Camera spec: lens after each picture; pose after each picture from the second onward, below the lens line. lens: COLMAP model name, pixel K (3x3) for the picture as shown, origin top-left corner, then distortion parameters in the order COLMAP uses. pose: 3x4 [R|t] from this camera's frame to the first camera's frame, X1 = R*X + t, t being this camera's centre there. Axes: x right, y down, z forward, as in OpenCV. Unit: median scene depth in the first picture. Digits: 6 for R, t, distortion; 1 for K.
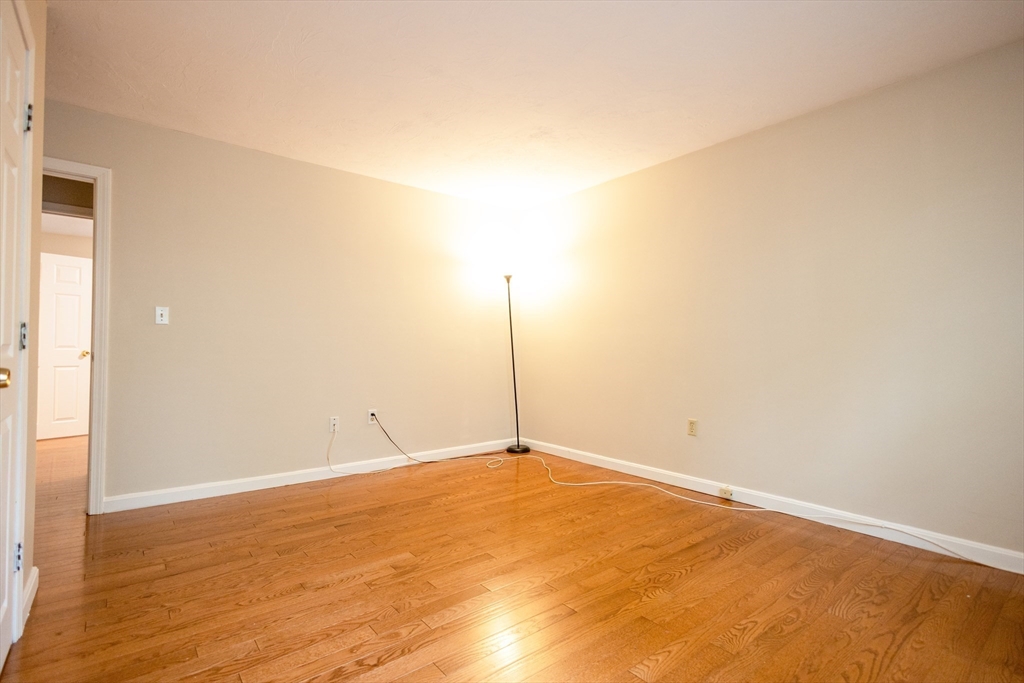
lens RADIAL K [[488.9, 0, 512.0], [0, 488.9, 341.5], [0, 0, 1]] dist [0.021683, -0.000469]
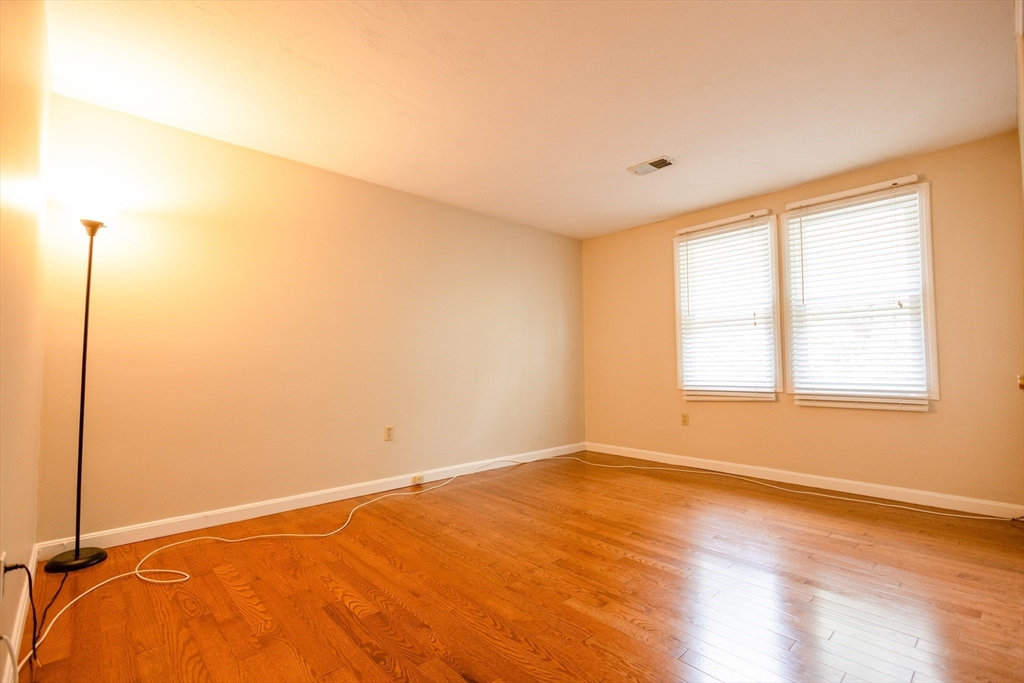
lens RADIAL K [[467.5, 0, 511.1], [0, 467.5, 343.3], [0, 0, 1]] dist [0.009186, -0.001402]
pose [[-0.068585, 0.042181, 0.996753, -0.790478], [-0.009711, 0.999030, -0.042945, 0.016248], [-0.997598, -0.012625, -0.068109, 0.887224]]
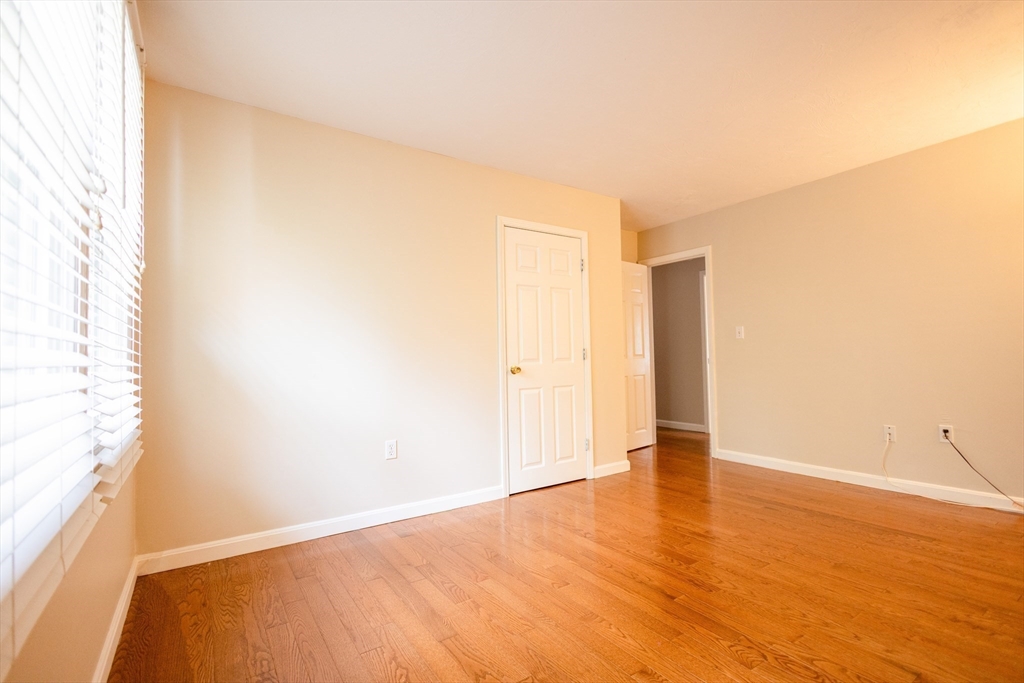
lens RADIAL K [[467.5, 0, 511.1], [0, 467.5, 343.3], [0, 0, 1]] dist [0.009186, -0.001402]
pose [[-0.087690, -0.039232, -0.995375, 0.720802], [0.037641, 0.998380, -0.042667, 0.011932], [0.995436, -0.041208, -0.086071, 0.452343]]
